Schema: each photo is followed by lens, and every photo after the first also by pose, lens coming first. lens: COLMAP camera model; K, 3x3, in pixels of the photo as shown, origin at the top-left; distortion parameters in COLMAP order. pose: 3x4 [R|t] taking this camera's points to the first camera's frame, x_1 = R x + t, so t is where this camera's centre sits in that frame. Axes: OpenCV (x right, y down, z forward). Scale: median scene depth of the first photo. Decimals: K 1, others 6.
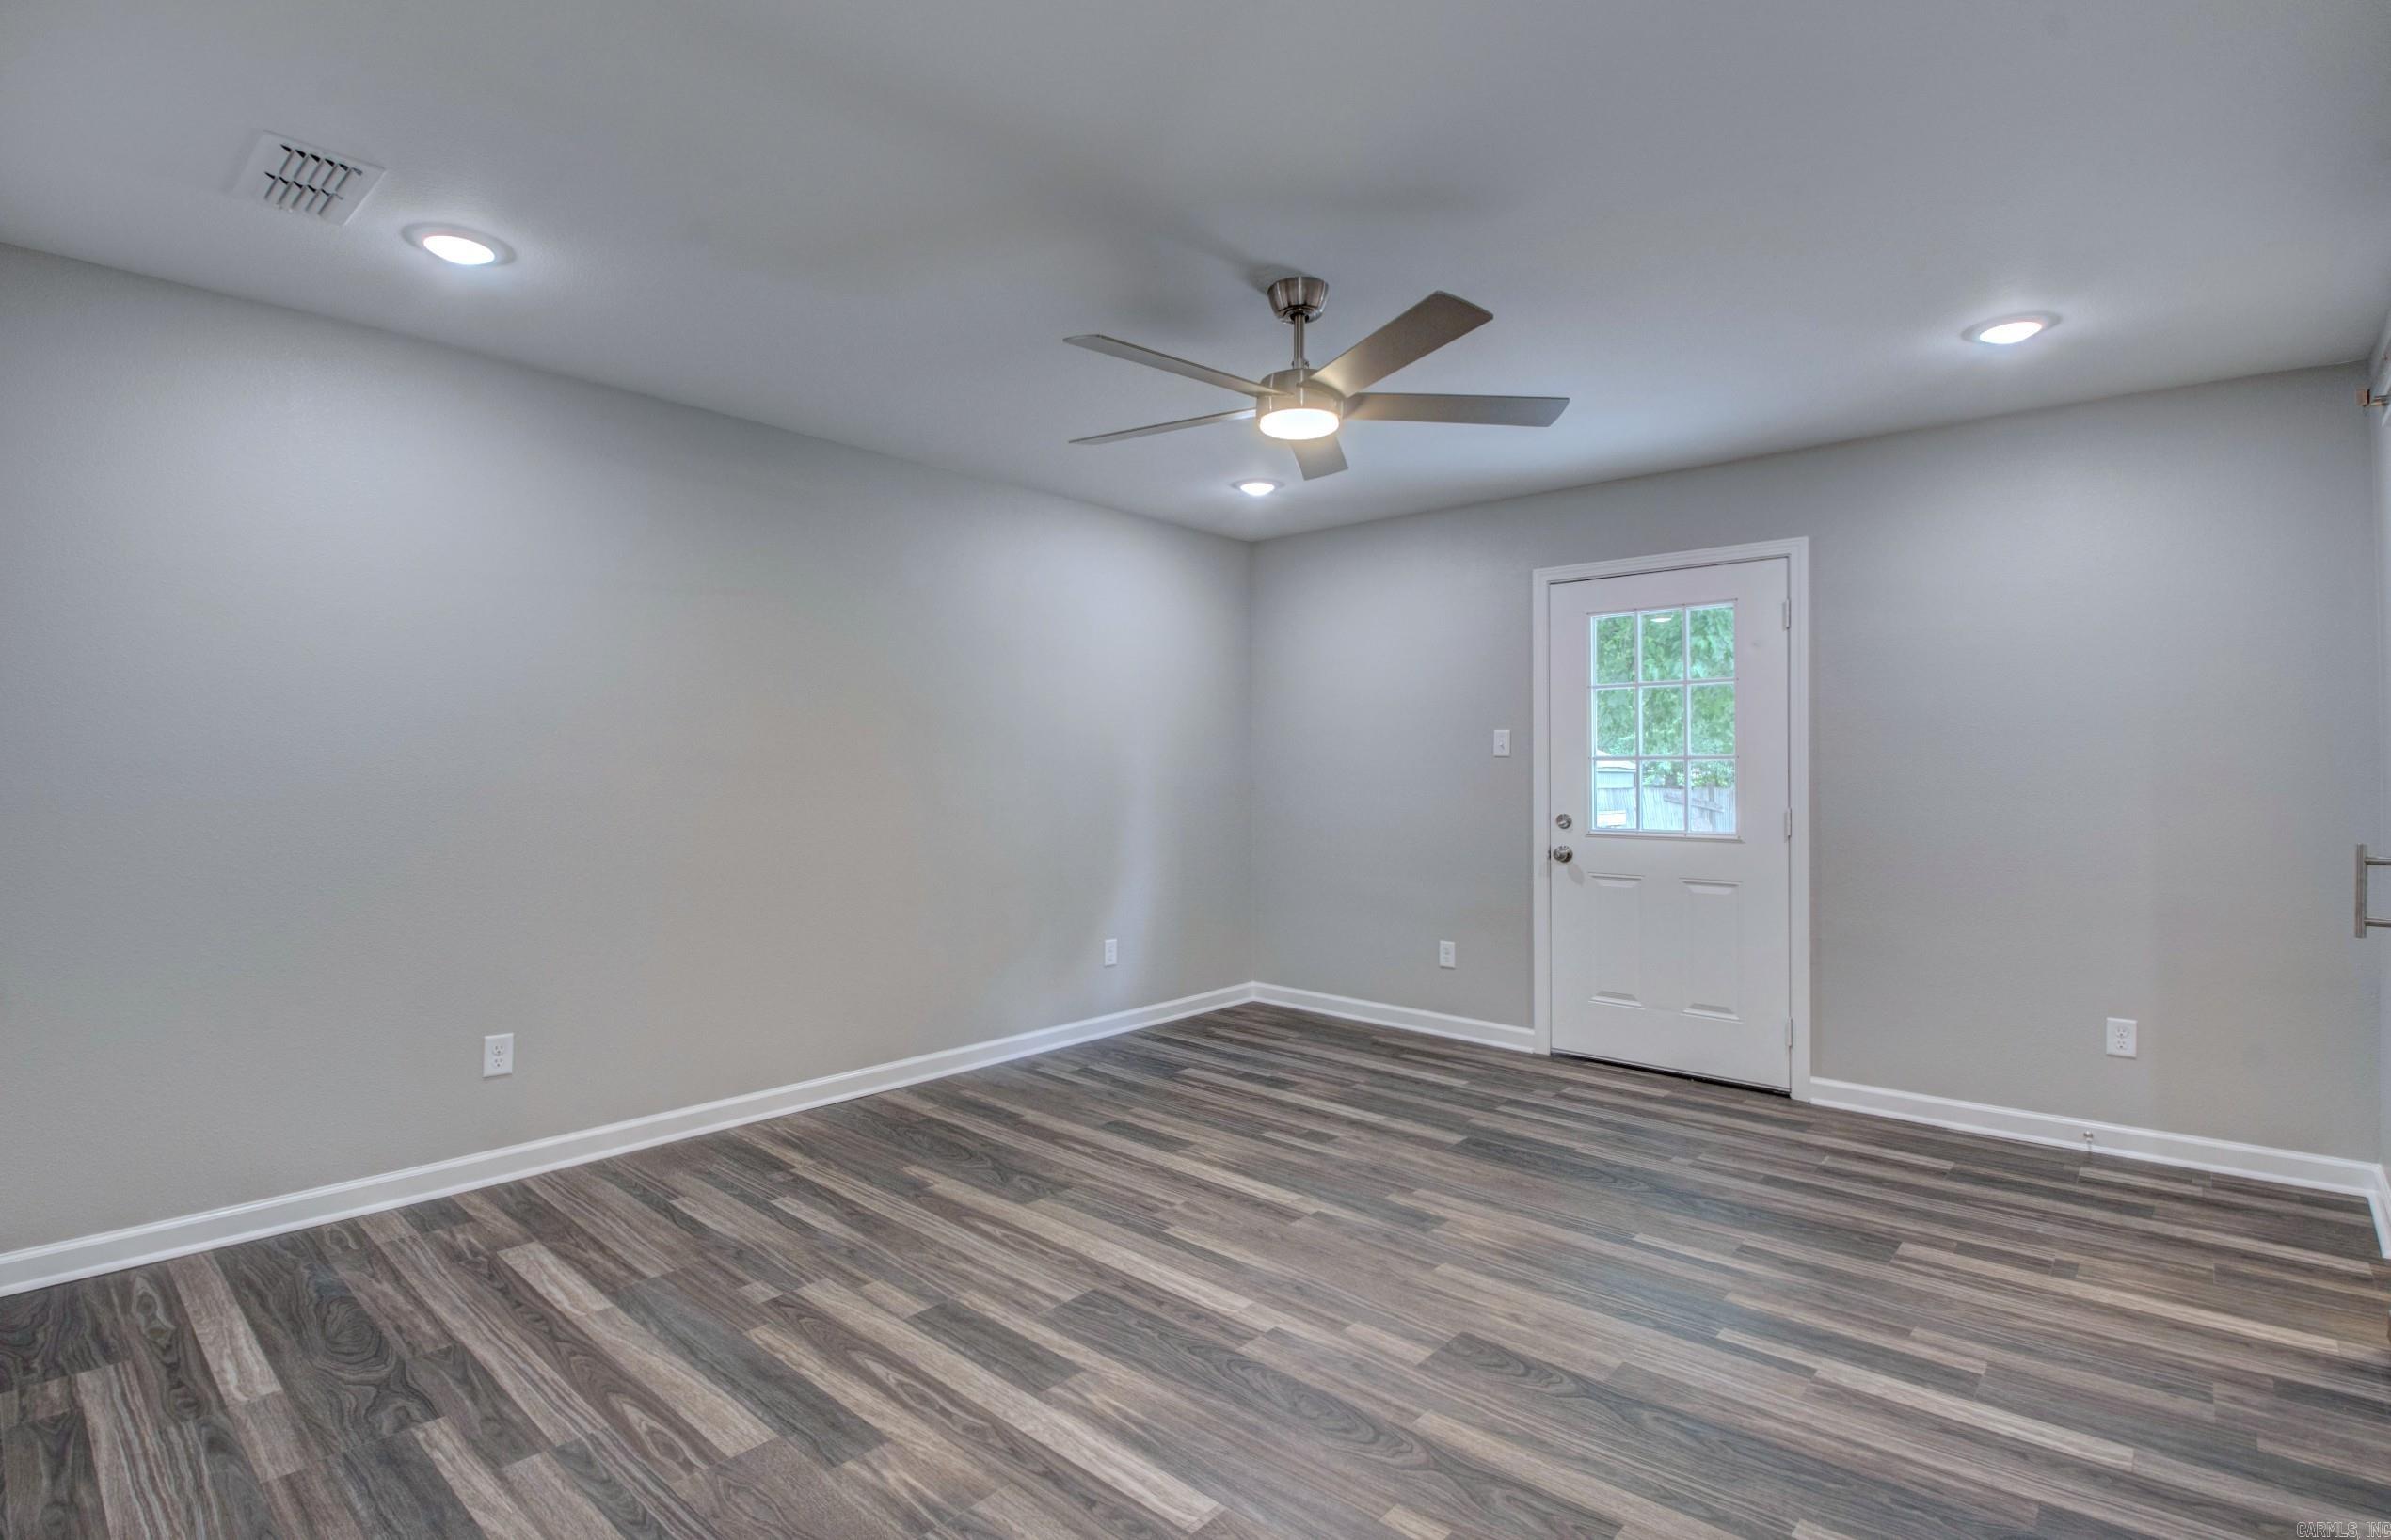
lens RADIAL K [[1118.2, 0, 1186.1], [0, 1118.2, 760.5], [0, 0, 1]] dist [0.014227, -0.023850]
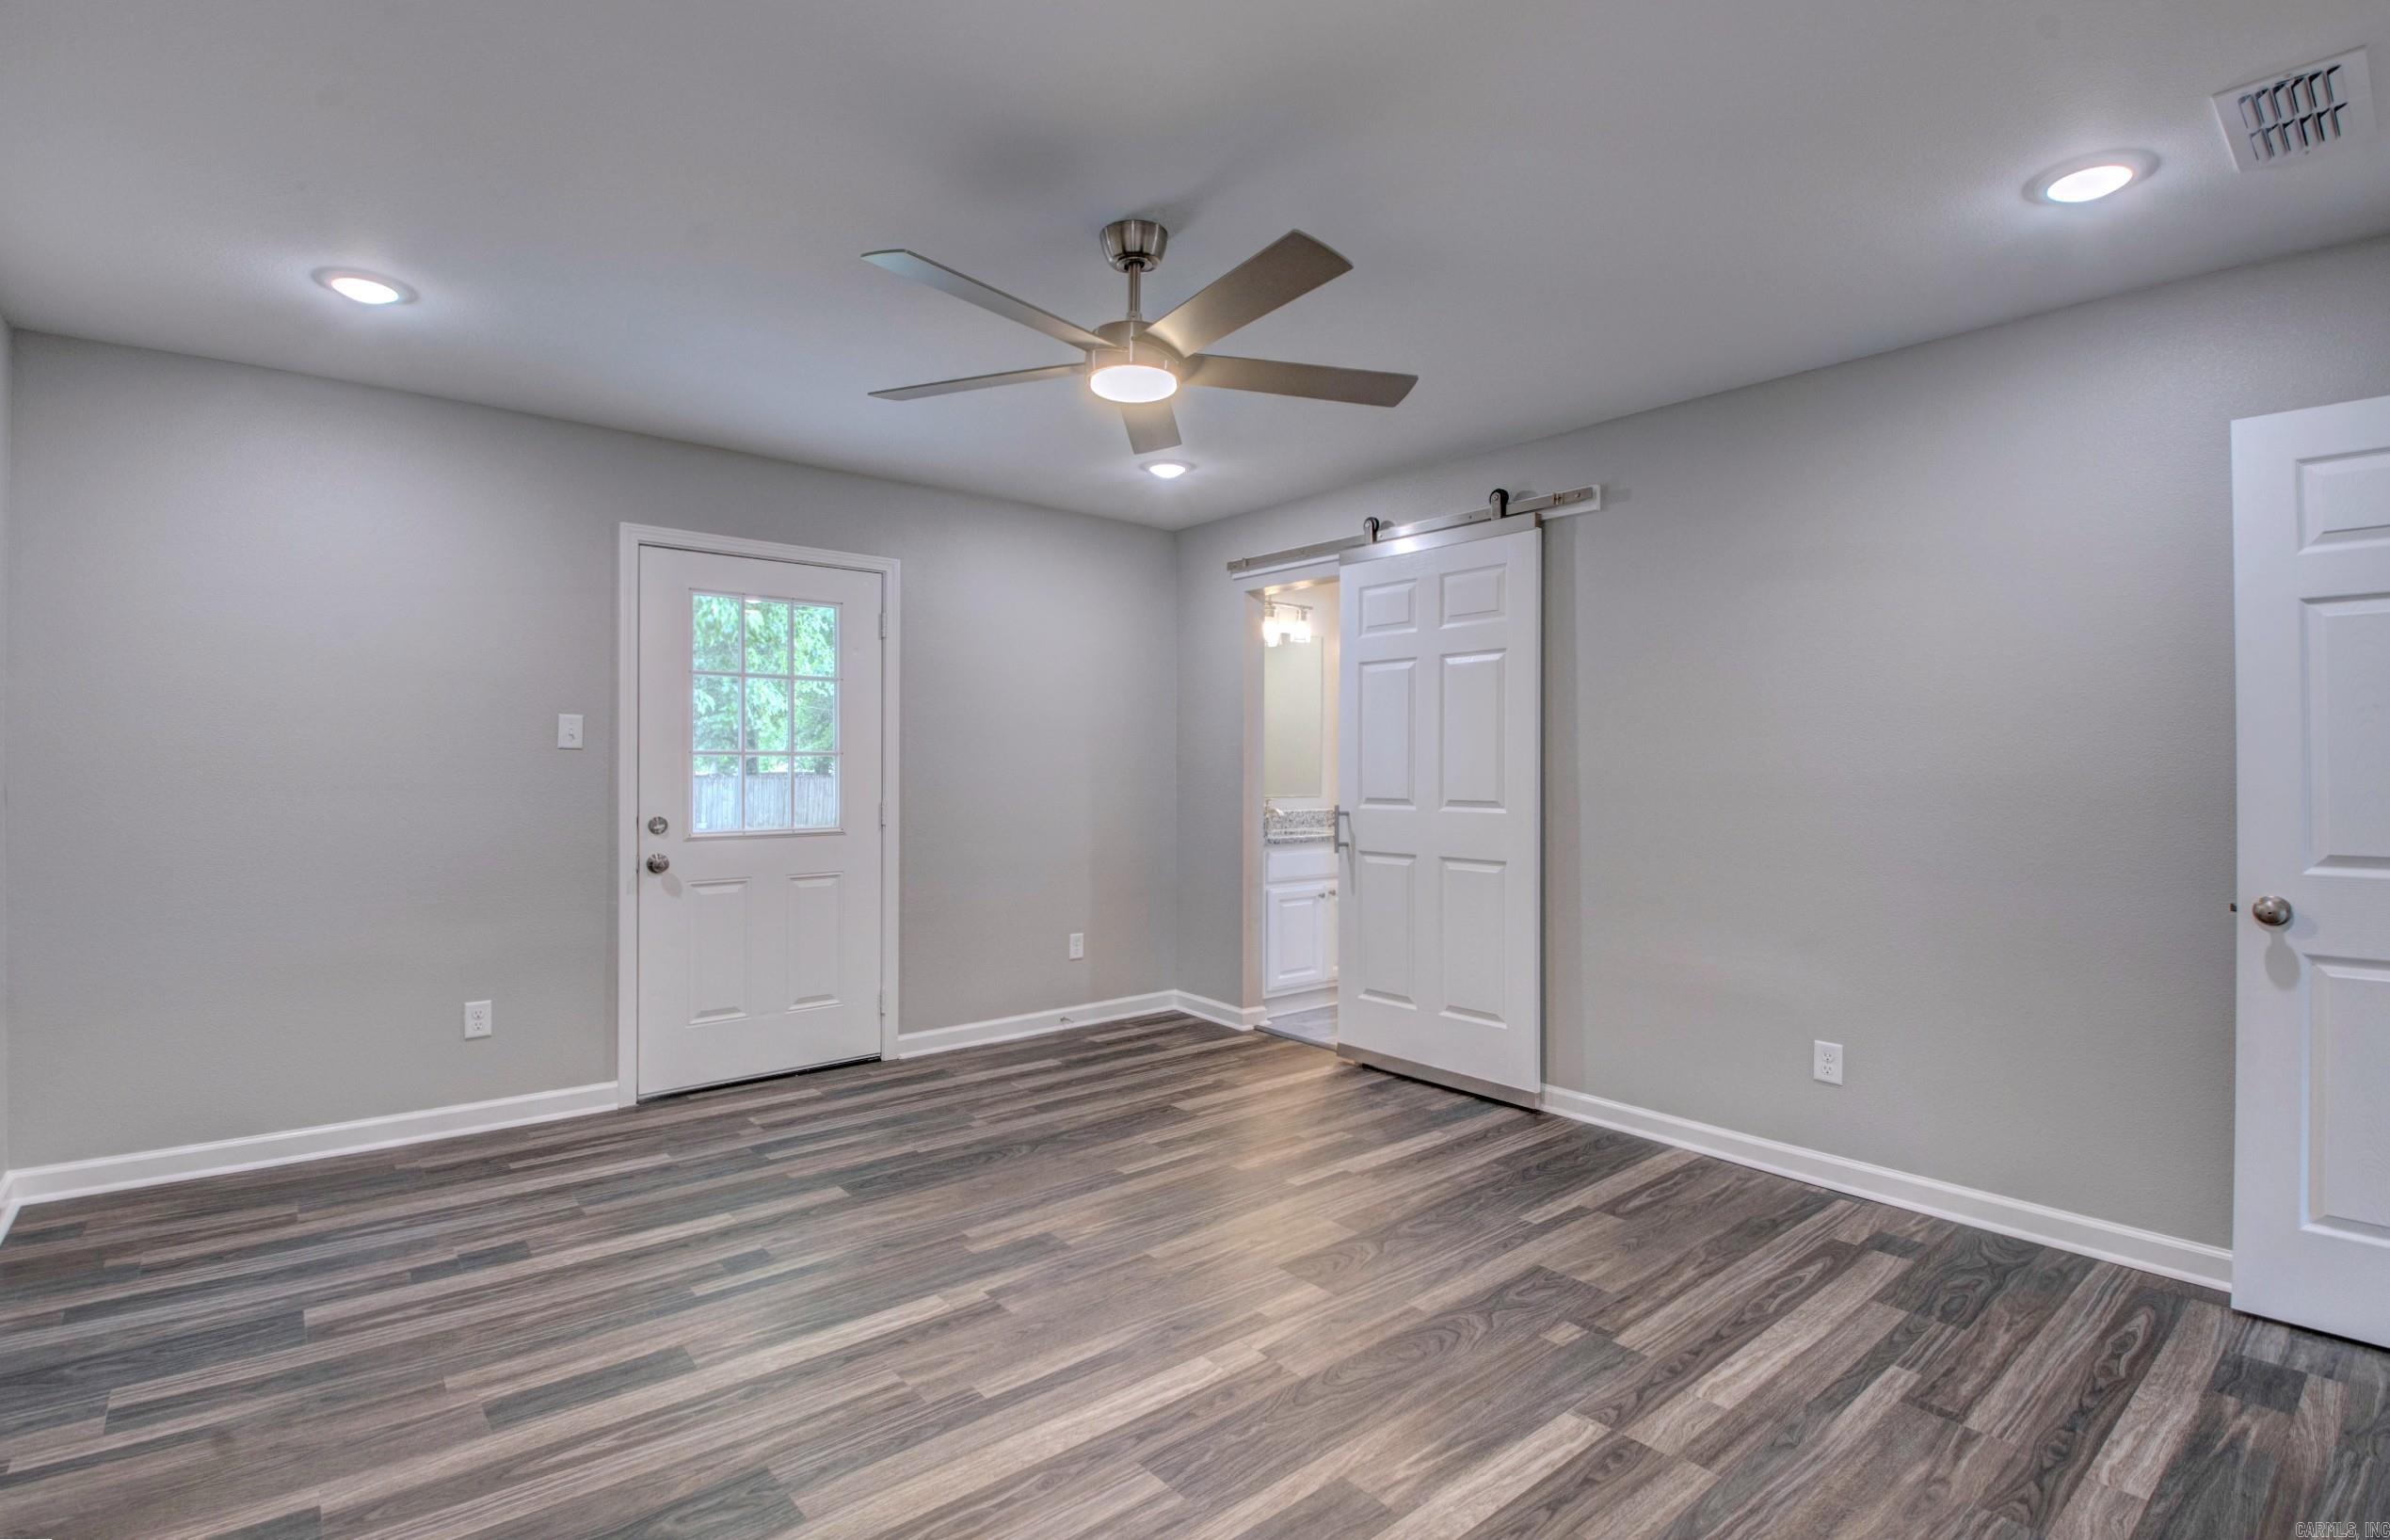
lens RADIAL K [[1117.9, 0, 1185.6], [0, 1117.9, 760.5], [0, 0, 1]] dist [0.014227, -0.023850]
pose [[0.150947, 0.001865, 0.988540, -0.577271], [-0.009941, 0.999951, -0.000369, 0.001043], [-0.988492, -0.009771, 0.150958, 0.605645]]
